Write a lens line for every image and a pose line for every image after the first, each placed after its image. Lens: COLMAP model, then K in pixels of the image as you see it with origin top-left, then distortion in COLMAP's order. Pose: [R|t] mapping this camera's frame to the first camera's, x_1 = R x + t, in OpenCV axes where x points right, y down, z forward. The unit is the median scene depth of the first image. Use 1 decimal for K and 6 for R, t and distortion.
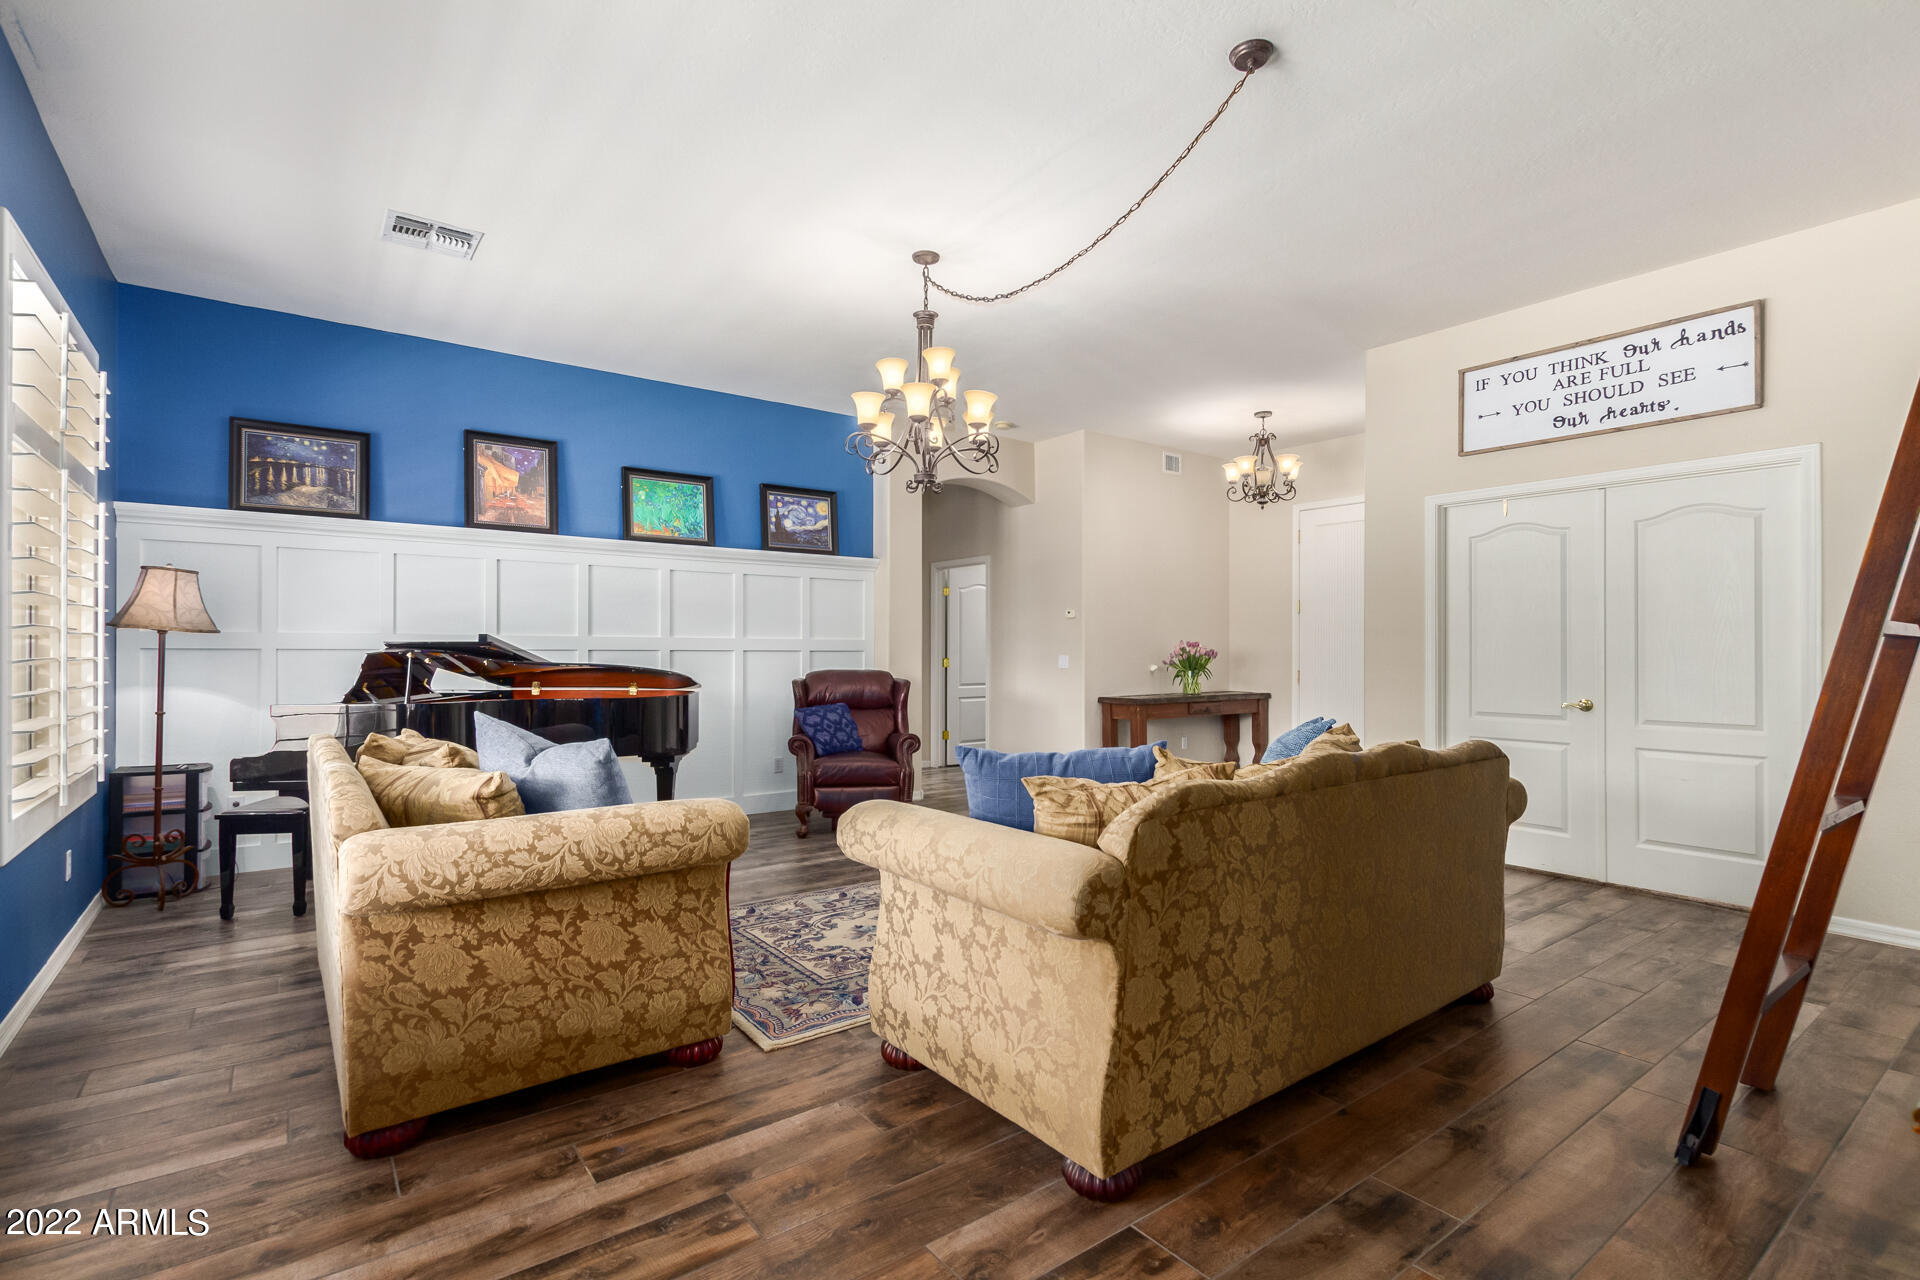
lens RADIAL K [[914.3, 0, 959.7], [0, 914.3, 646.1], [0, 0, 1]] dist [0.015885, -0.010130]
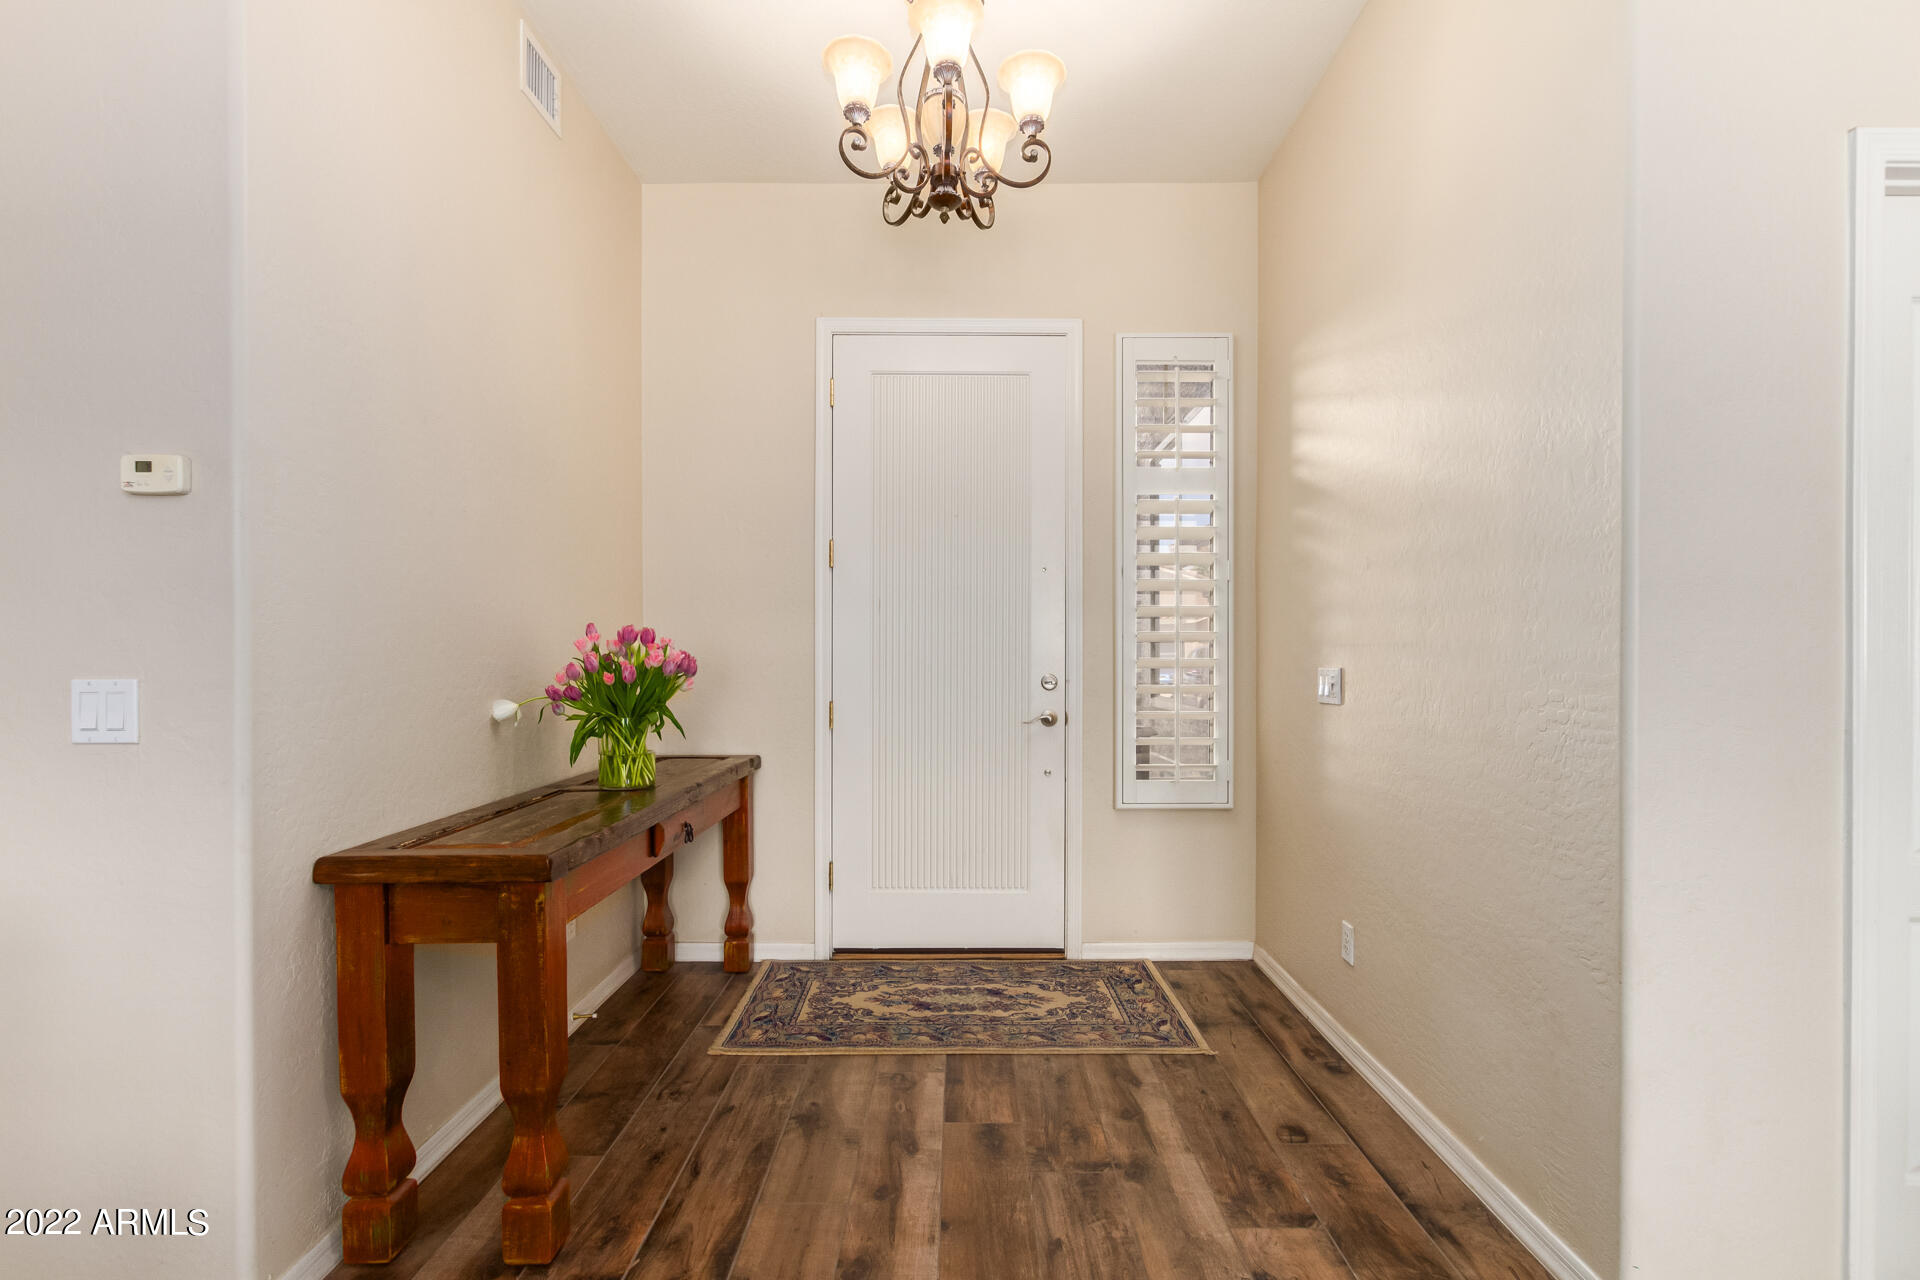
lens RADIAL K [[914.3, 0, 959.7], [0, 914.3, 646.1], [0, 0, 1]] dist [0.015885, -0.010130]
pose [[0.600340, 0.007051, 0.799713, 0.063121], [-0.004380, 0.999975, -0.005530, 0.003726], [-0.799733, -0.000183, 0.600356, 0.709807]]
